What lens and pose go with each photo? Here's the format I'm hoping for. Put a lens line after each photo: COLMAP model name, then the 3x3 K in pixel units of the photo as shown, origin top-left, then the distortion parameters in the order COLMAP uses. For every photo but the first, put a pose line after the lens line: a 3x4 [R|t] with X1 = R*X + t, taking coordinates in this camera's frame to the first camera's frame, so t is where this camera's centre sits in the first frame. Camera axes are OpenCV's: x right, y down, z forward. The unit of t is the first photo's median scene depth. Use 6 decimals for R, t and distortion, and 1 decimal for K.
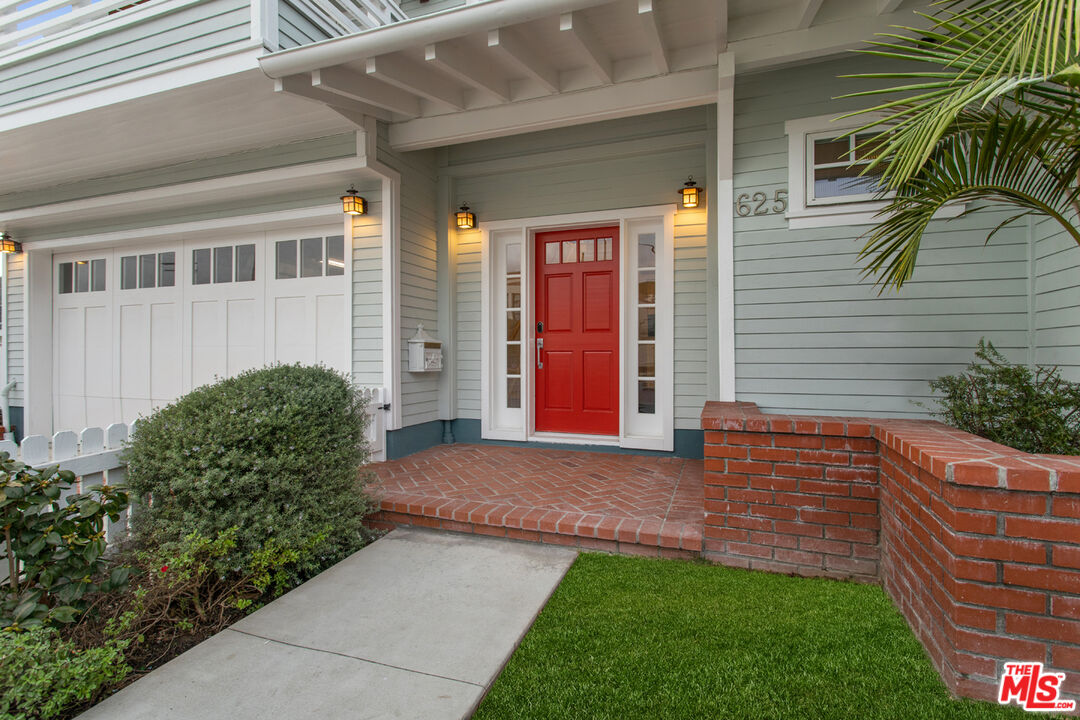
lens RADIAL K [[506.8, 0, 539.0], [0, 506.8, 357.2], [0, 0, 1]] dist [0.001677, 0.000047]
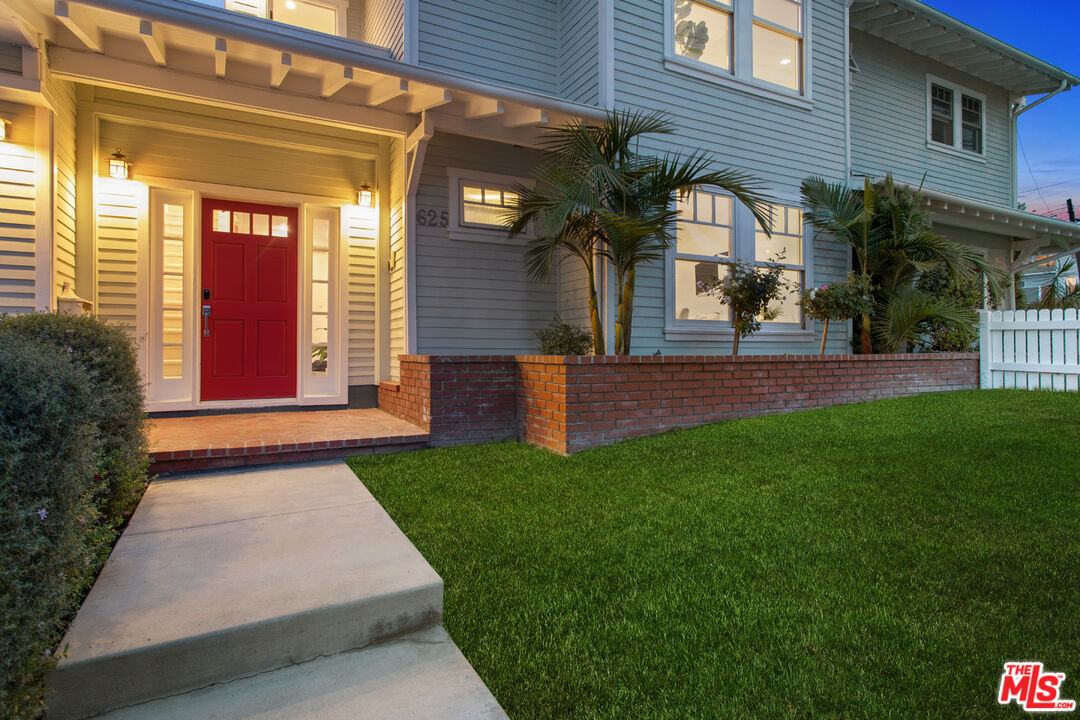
lens RADIAL K [[623.2, 0, 540.0], [0, 623.2, 360.0], [0, 0, 1]] dist [-0.000748, -0.000050]
pose [[0.658240, -0.007911, 0.752766, -0.724177], [0.008036, 0.999962, 0.003482, 0.103882], [-0.752765, 0.003757, 0.658279, -0.419753]]
